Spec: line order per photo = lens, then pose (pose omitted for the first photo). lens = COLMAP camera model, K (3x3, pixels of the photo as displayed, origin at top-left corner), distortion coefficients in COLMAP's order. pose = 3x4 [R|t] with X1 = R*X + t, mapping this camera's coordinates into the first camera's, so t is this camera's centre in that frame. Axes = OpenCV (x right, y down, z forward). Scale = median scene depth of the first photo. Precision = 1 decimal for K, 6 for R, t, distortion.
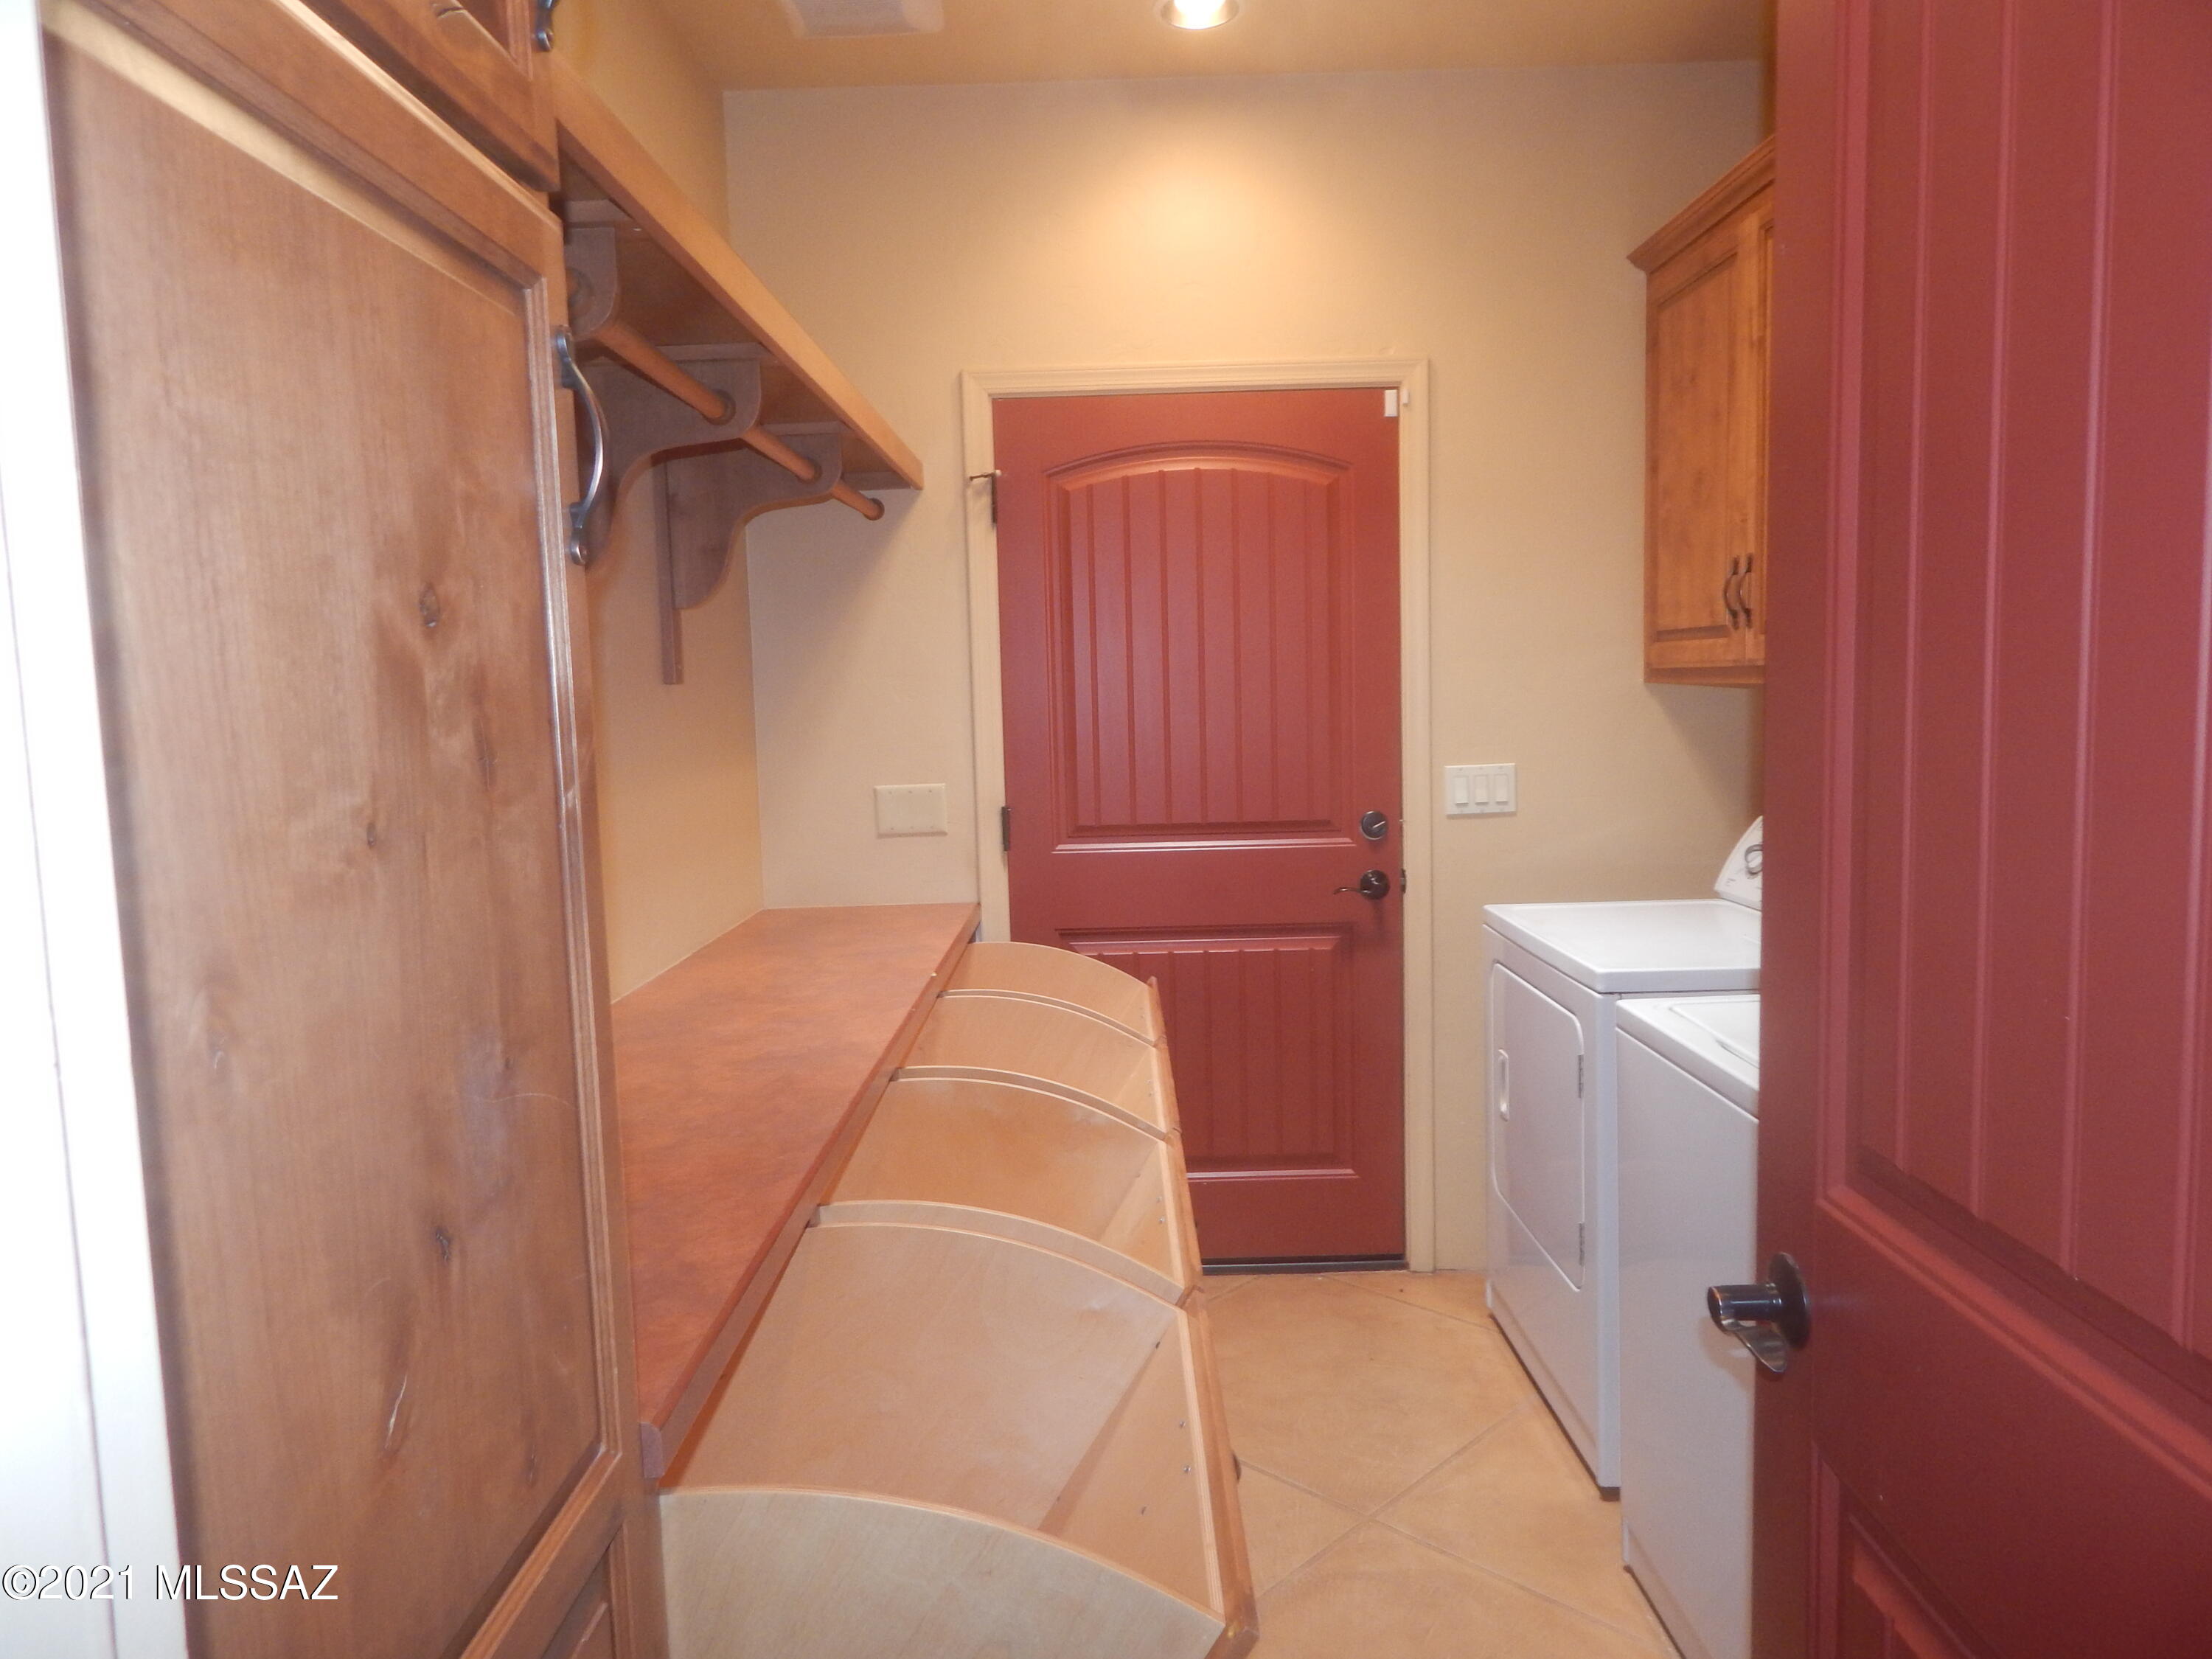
lens RADIAL K [[1464.9, 0, 1109.1], [0, 1464.9, 821.7], [0, 0, 1]] dist [0.011788, -0.012844]
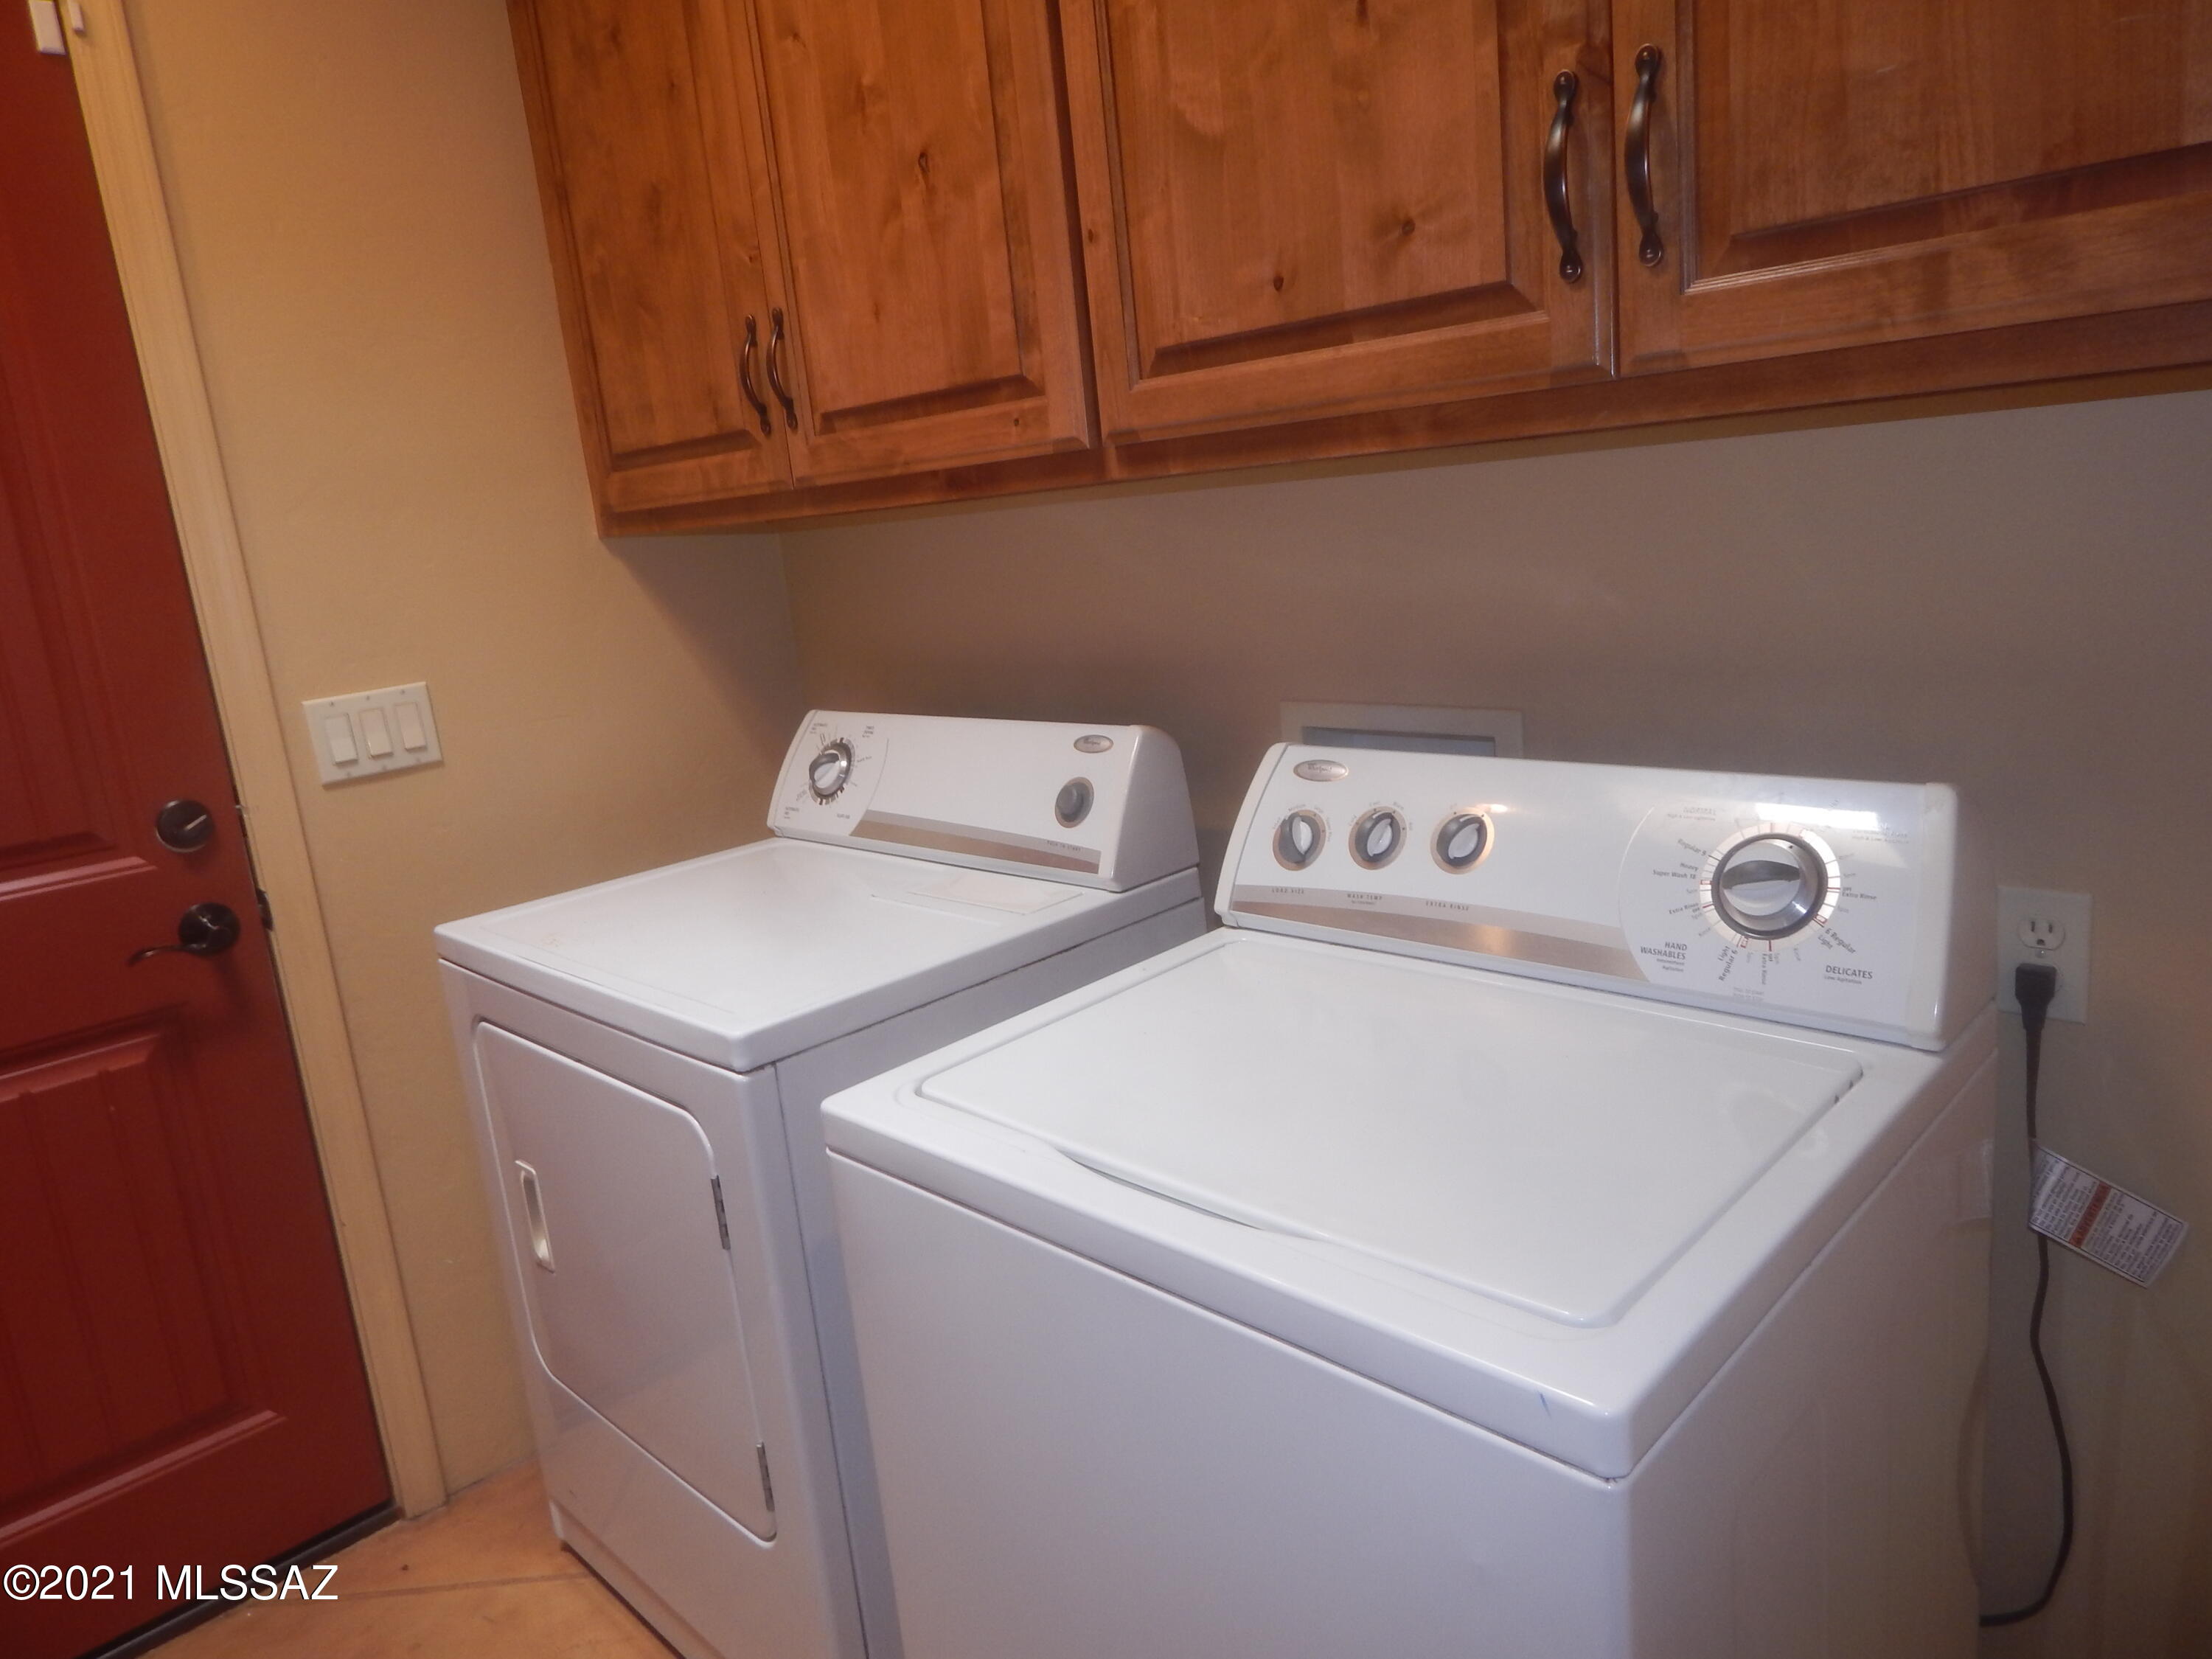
lens RADIAL K [[1464.9, 0, 1109.1], [0, 1464.9, 821.7], [0, 0, 1]] dist [0.011788, -0.012844]
pose [[0.709589, -0.189753, 0.678585, 0.054618], [0.141337, 0.981814, 0.126750, -0.020582], [-0.690295, 0.005969, 0.723503, 0.373500]]
